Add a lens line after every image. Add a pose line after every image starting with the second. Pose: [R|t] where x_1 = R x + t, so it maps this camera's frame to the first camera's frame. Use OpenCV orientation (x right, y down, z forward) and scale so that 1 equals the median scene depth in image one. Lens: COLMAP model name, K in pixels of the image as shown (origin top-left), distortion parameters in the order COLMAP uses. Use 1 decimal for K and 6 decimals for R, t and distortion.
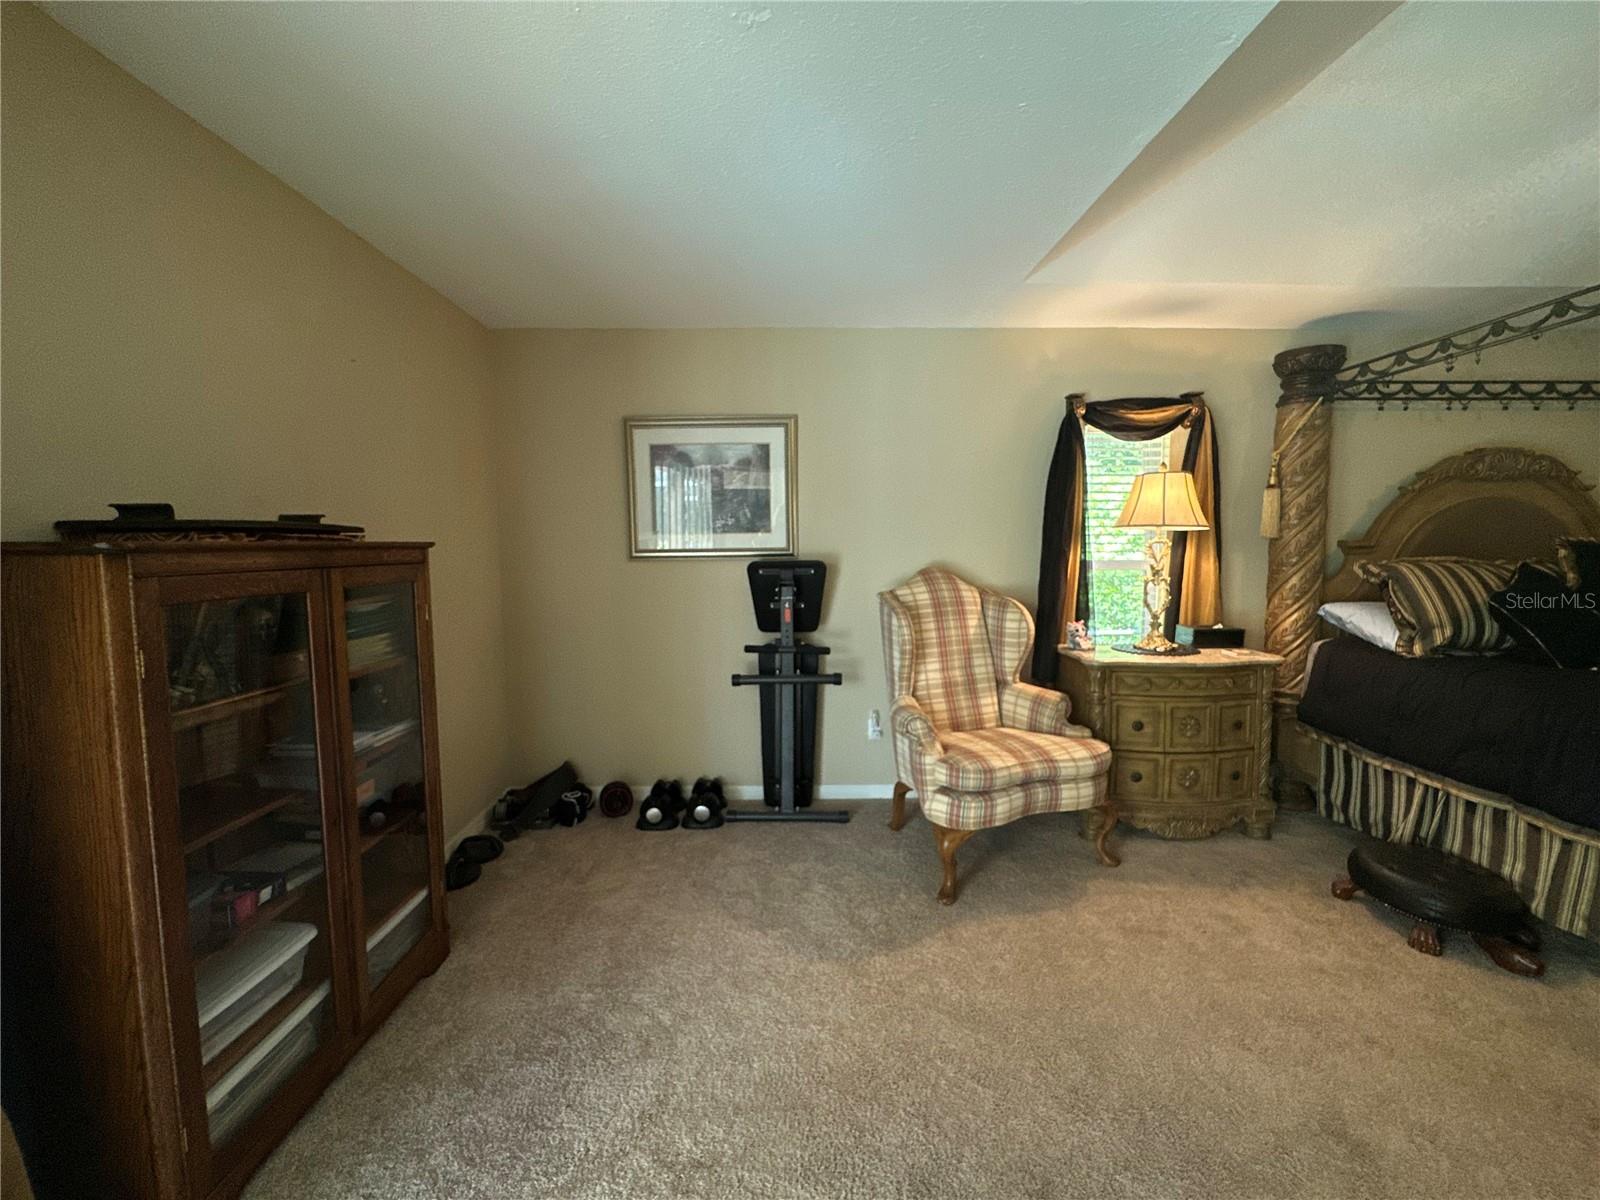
lens RADIAL K [[637.4, 0, 805.2], [0, 637.4, 598.4], [0, 0, 1]] dist [-0.006553, 0.001006]
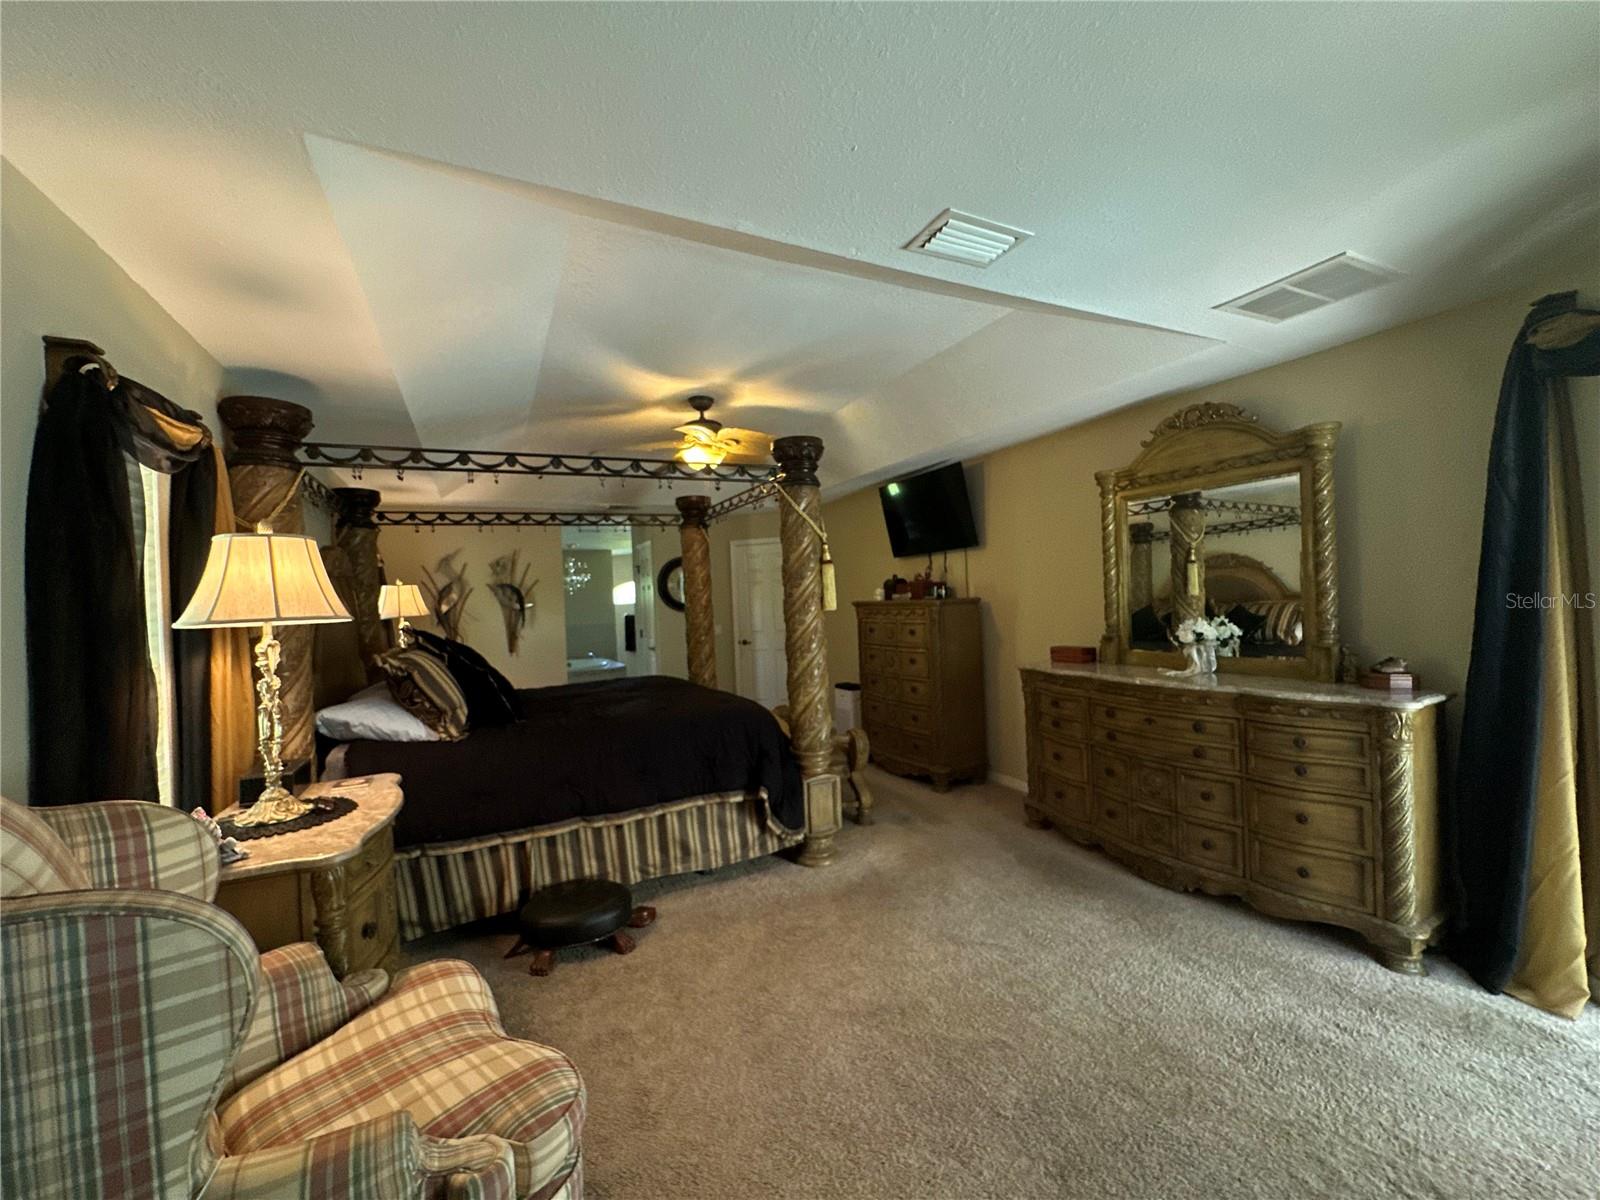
lens RADIAL K [[637.4, 0, 808.9], [0, 637.4, 598.7], [0, 0, 1]] dist [-0.006553, 0.001006]
pose [[-0.423143, 0.026567, 0.905673, -0.284935], [0.116905, 0.992816, 0.025497, -0.108439], [-0.898489, 0.116666, -0.423209, 0.958810]]
